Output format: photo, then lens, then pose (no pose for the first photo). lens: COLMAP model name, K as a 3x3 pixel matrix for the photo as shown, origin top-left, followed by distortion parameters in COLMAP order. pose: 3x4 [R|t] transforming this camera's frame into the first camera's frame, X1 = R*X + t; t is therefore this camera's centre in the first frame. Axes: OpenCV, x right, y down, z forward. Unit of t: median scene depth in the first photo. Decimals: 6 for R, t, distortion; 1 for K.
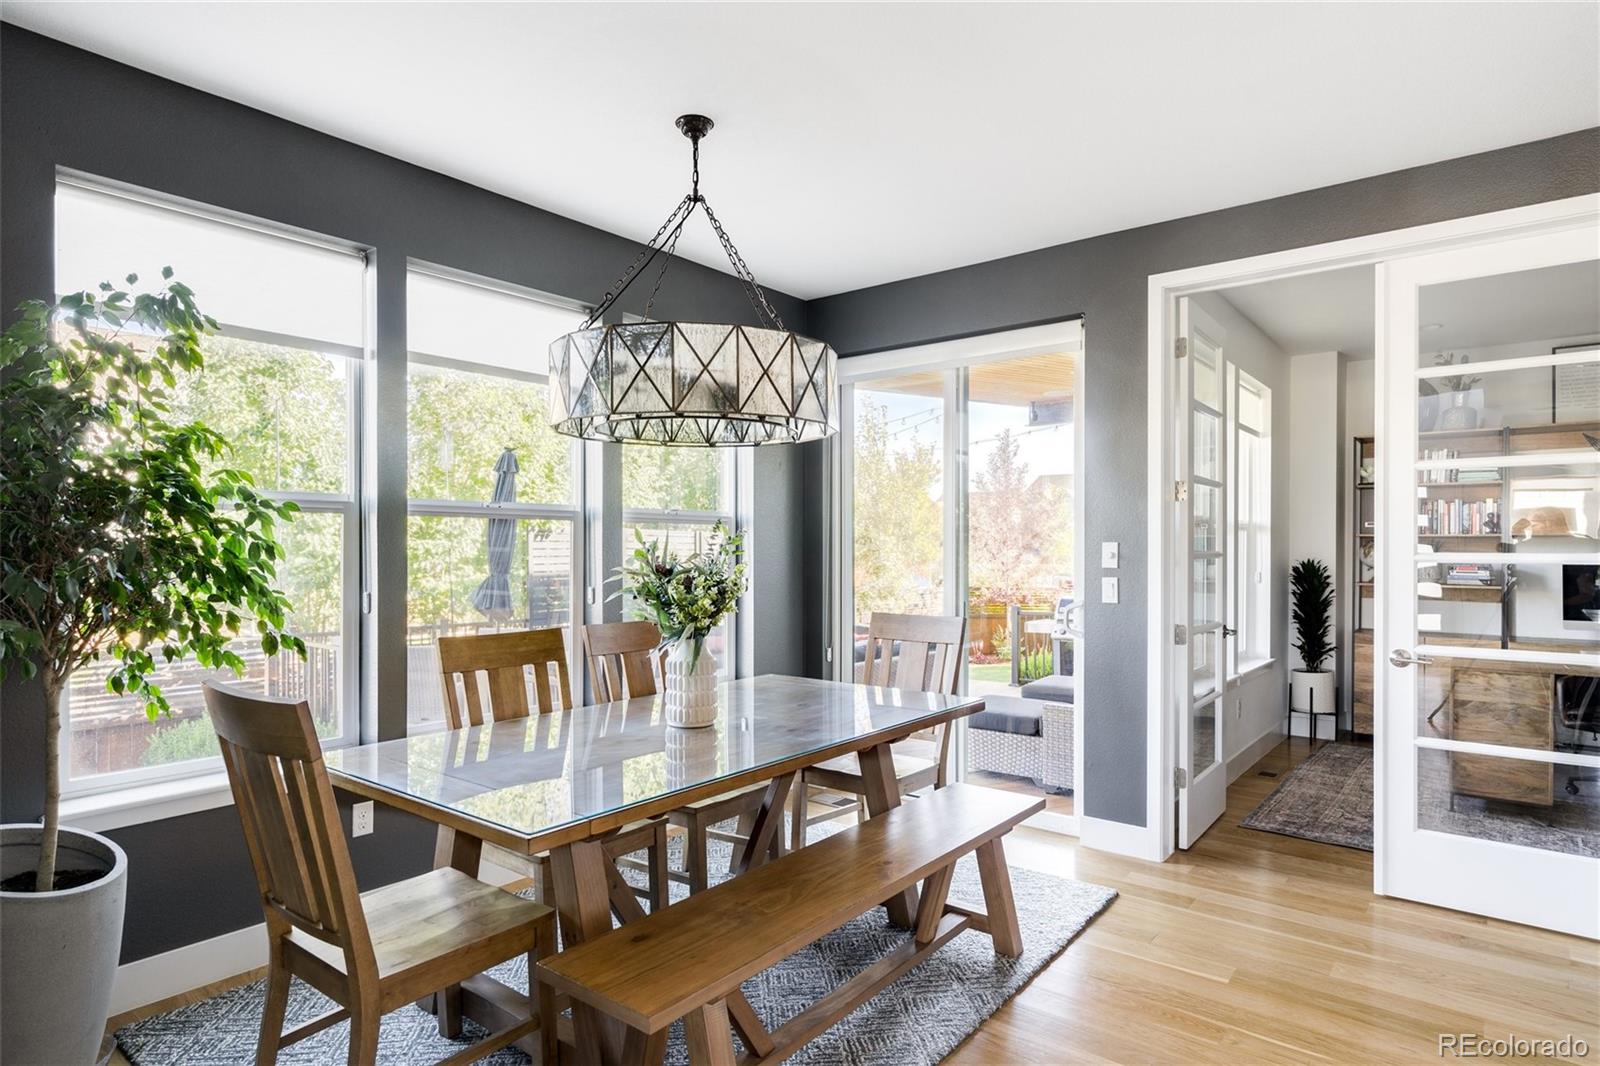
lens RADIAL K [[897.3, 0, 794.3], [0, 897.3, 546.0], [0, 0, 1]] dist [-0.000383, -0.000751]
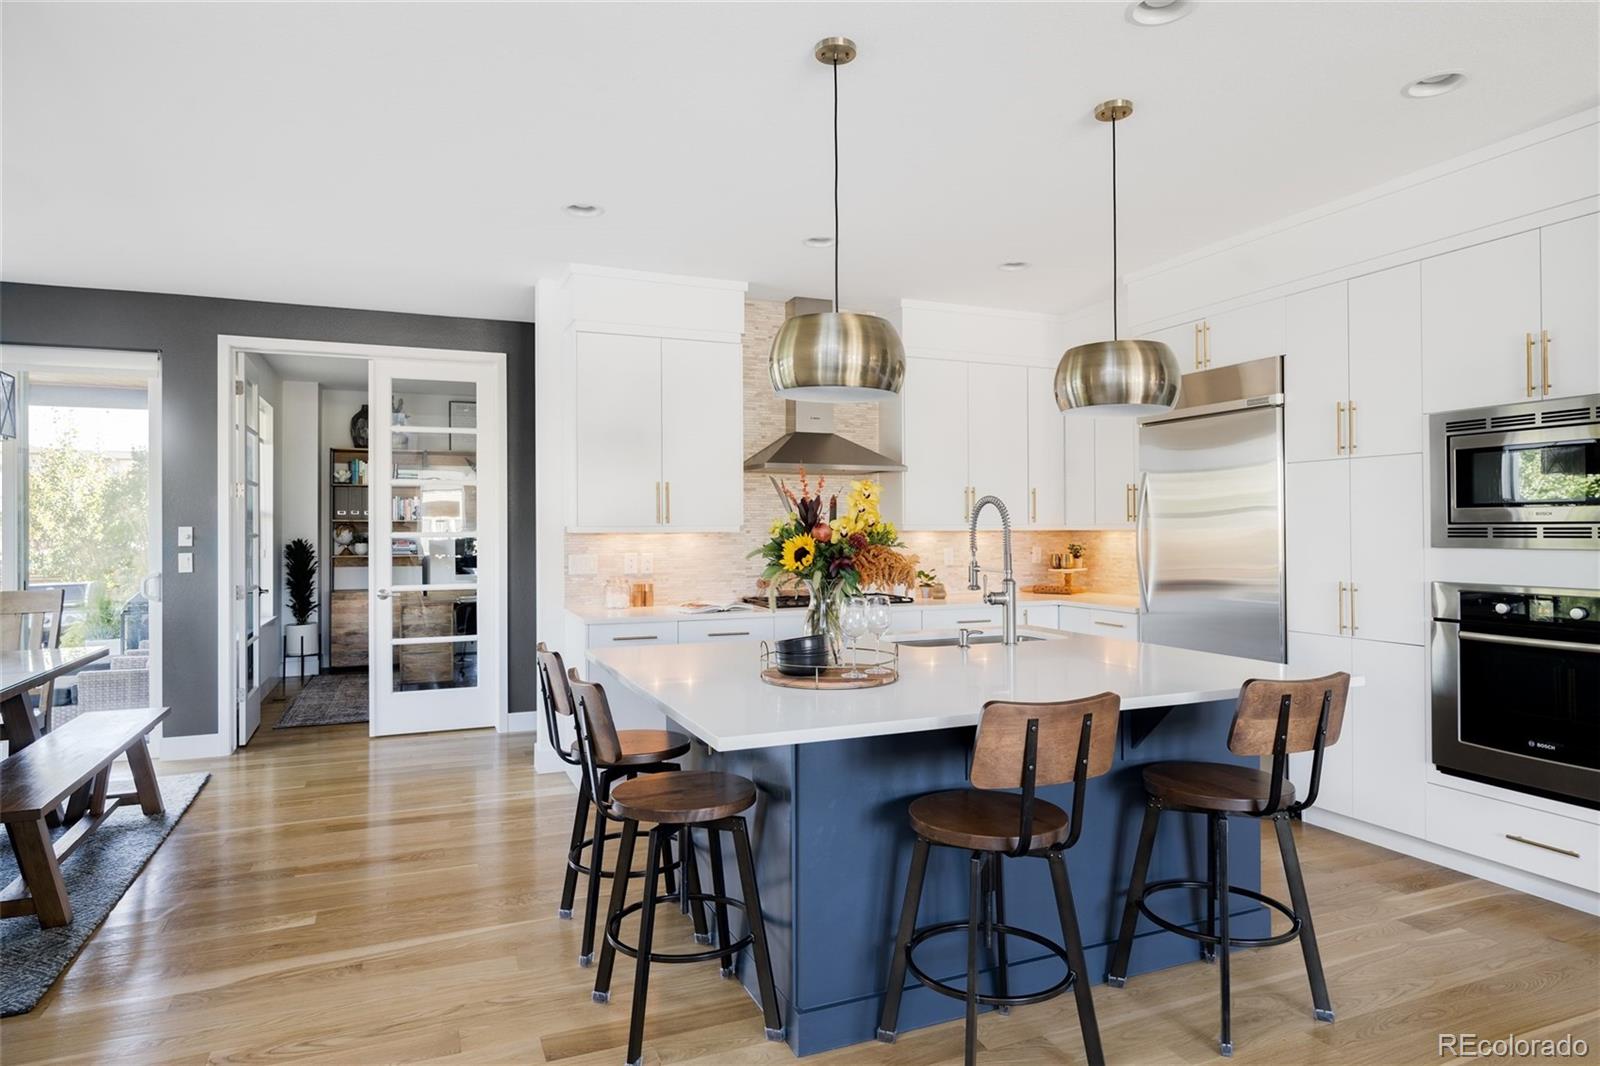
lens RADIAL K [[941.0, 0, 797.4], [0, 941.0, 529.3], [0, 0, 1]] dist [-0.004966, -0.001195]
pose [[0.483356, -0.006029, 0.875403, -0.374660], [0.004663, 0.999980, 0.004313, -0.001973], [-0.875411, 0.001998, 0.483375, -0.408291]]
